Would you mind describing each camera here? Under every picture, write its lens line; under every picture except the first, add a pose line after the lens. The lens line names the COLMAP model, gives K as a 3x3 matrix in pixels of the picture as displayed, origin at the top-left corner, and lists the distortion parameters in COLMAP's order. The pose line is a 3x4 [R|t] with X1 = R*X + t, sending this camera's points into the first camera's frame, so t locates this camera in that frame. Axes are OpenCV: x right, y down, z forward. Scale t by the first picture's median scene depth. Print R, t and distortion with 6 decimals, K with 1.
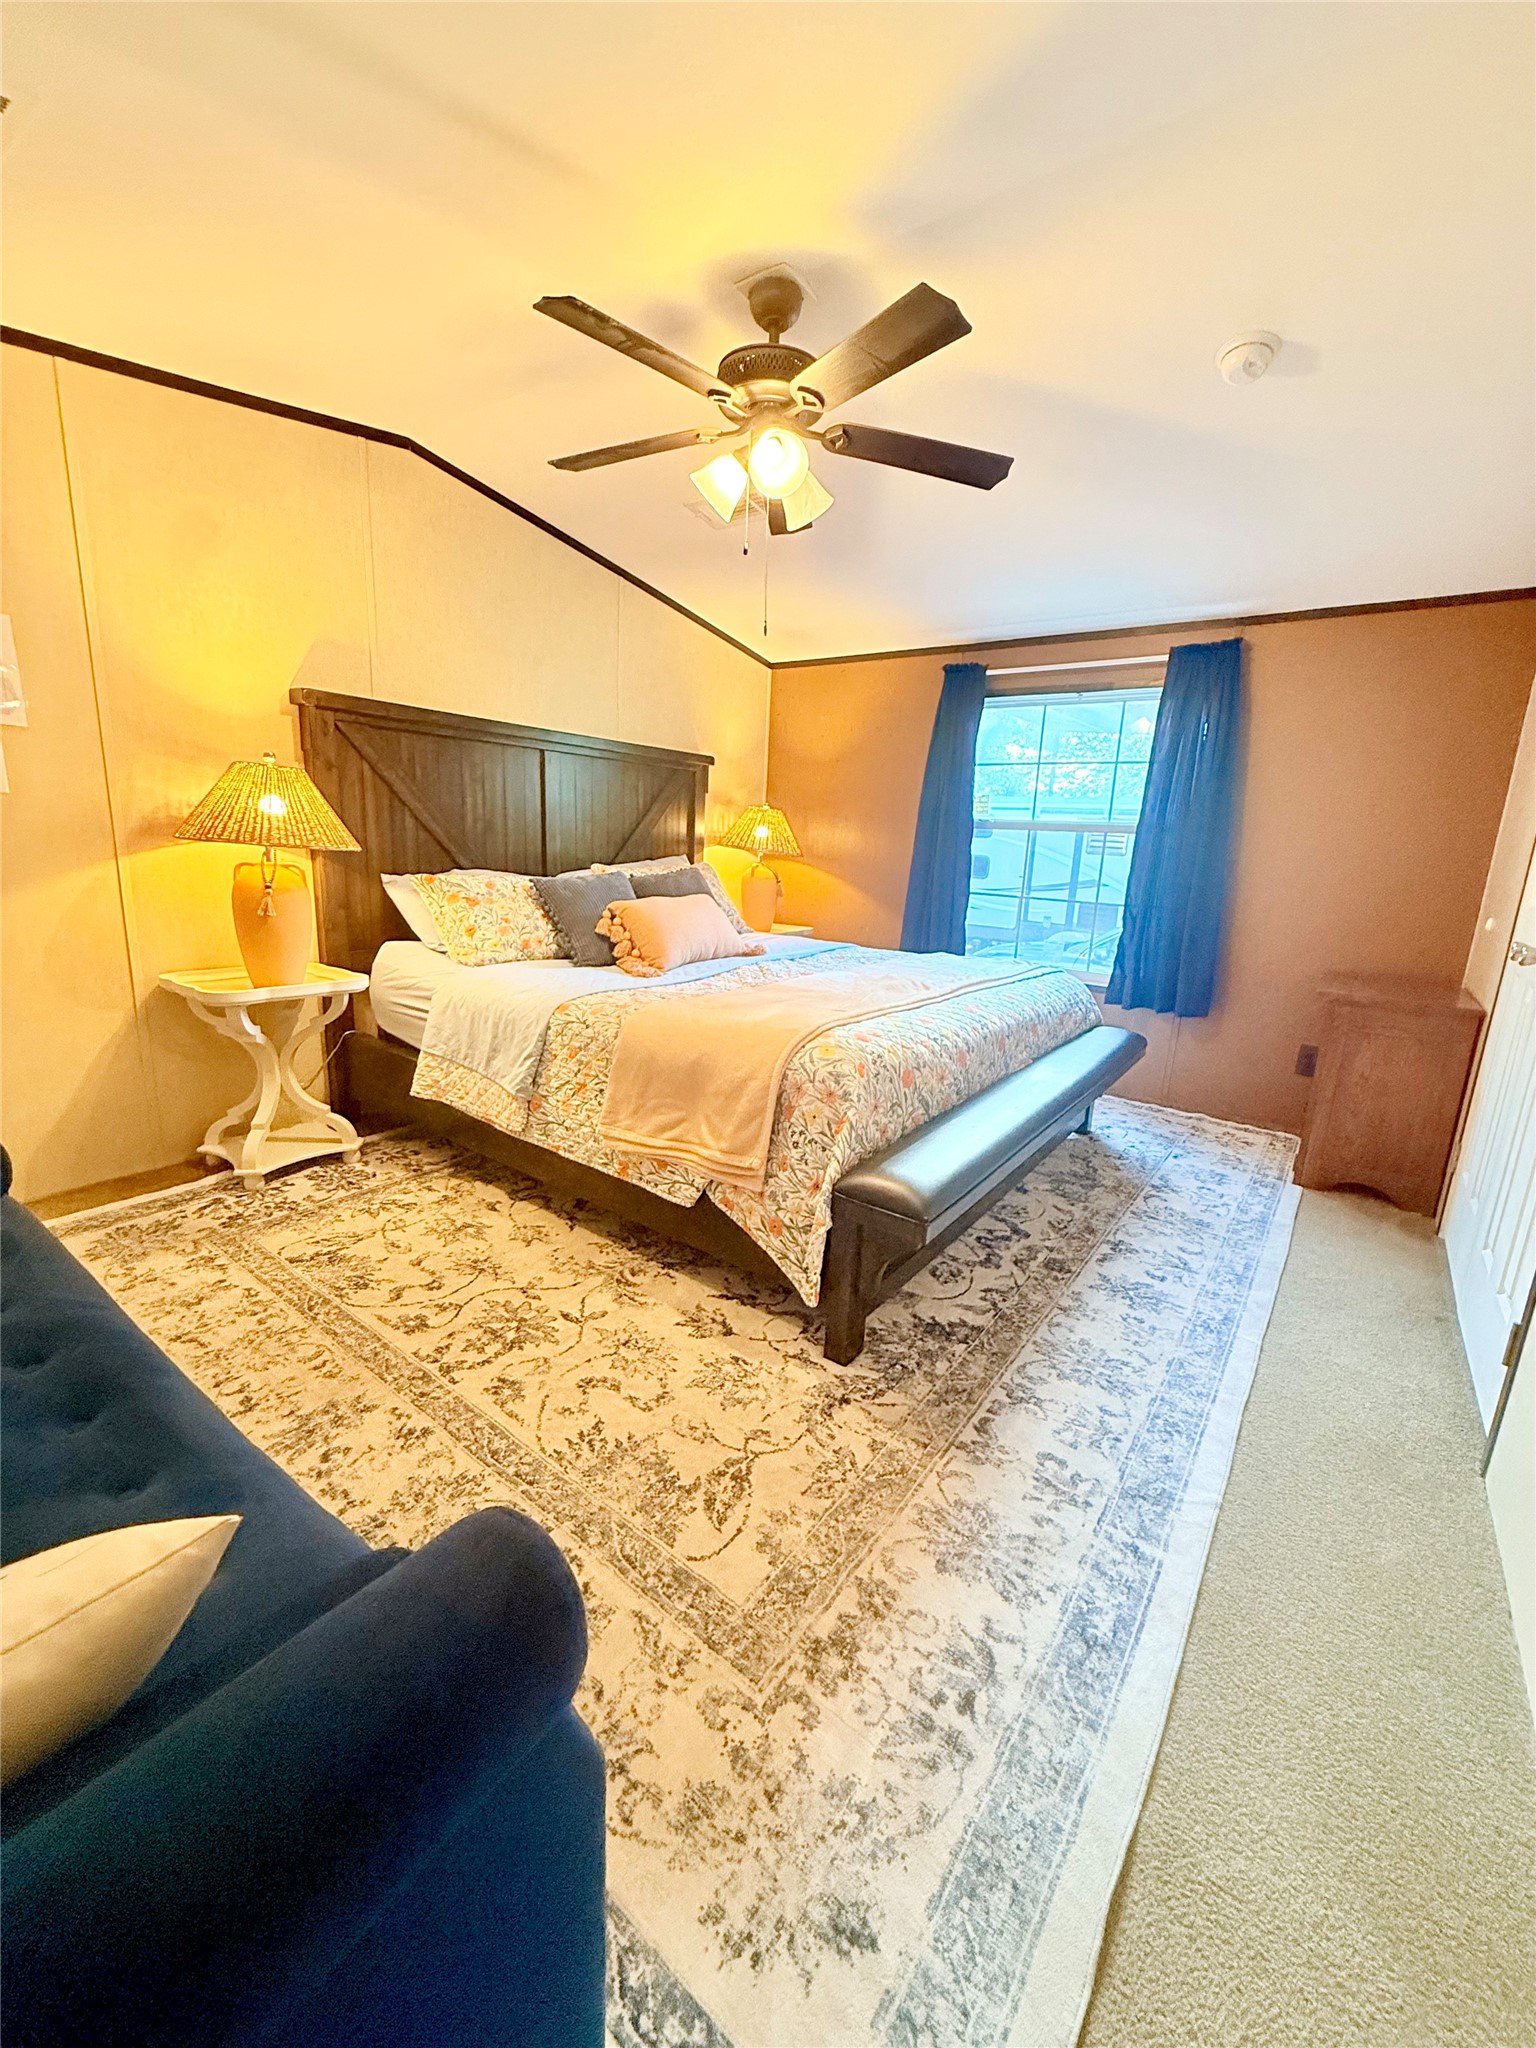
lens RADIAL K [[805.4, 0, 768.0], [0, 805.4, 1024.0], [0, 0, 1]] dist [0.000722, -0.000088]
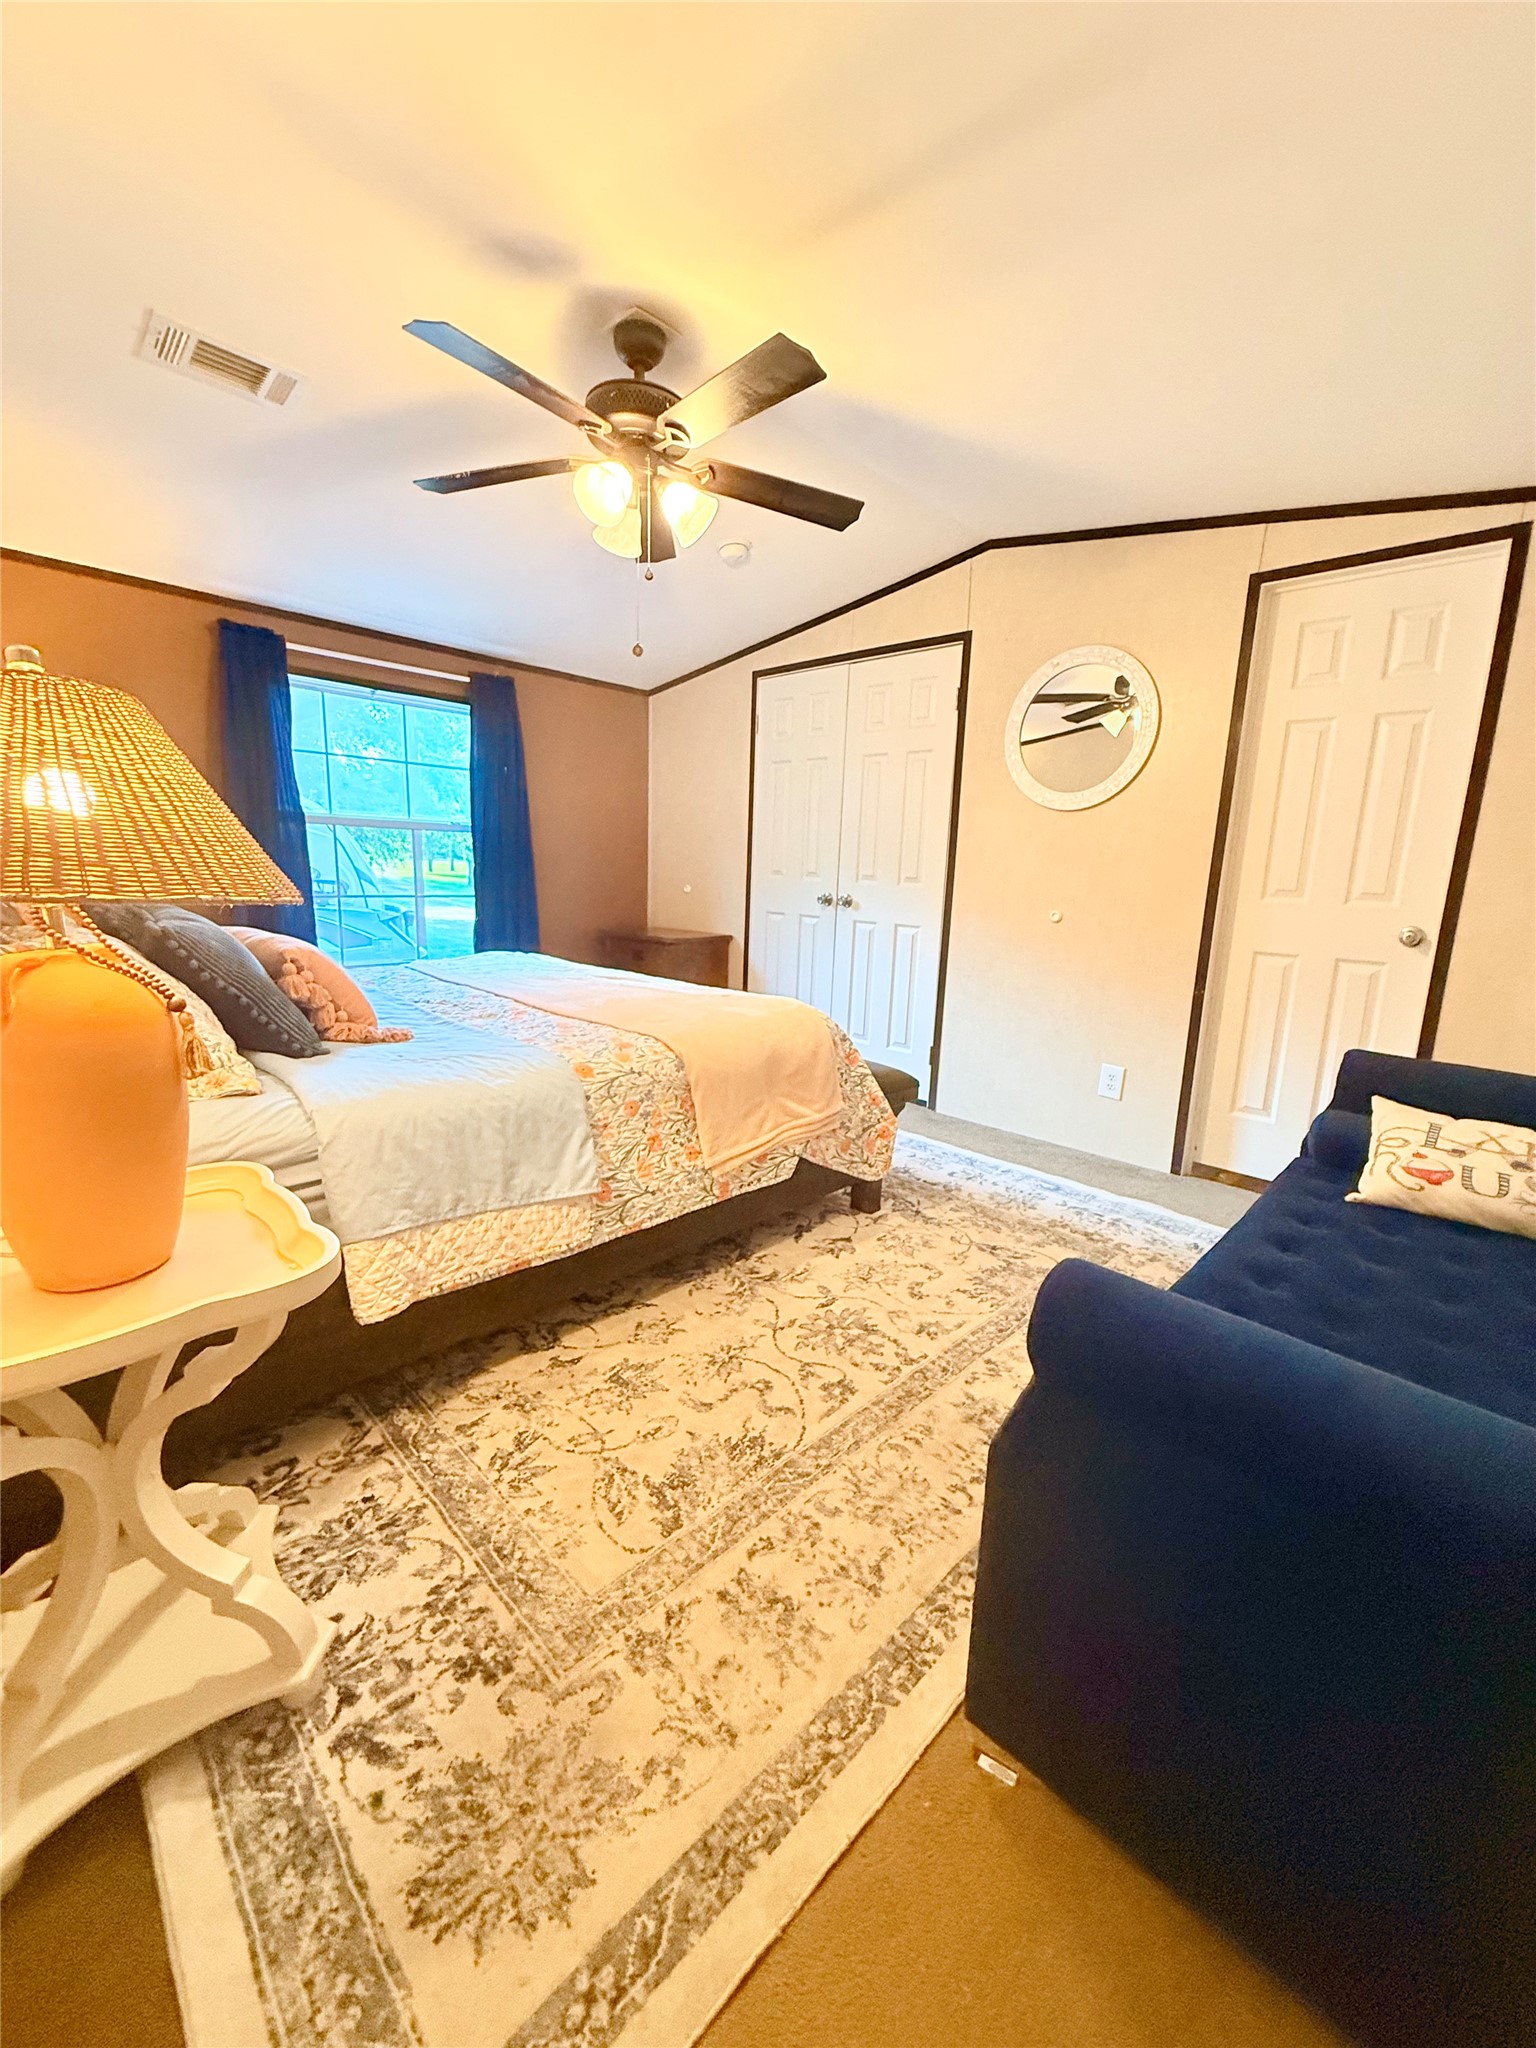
lens RADIAL K [[805.4, 0, 768.0], [0, 805.4, 1024.0], [0, 0, 1]] dist [0.000722, -0.000088]
pose [[0.151820, -0.231723, 0.960862, -1.128909], [0.196710, 0.959768, 0.200378, -0.215762], [-0.968636, 0.158589, 0.191294, 0.749155]]
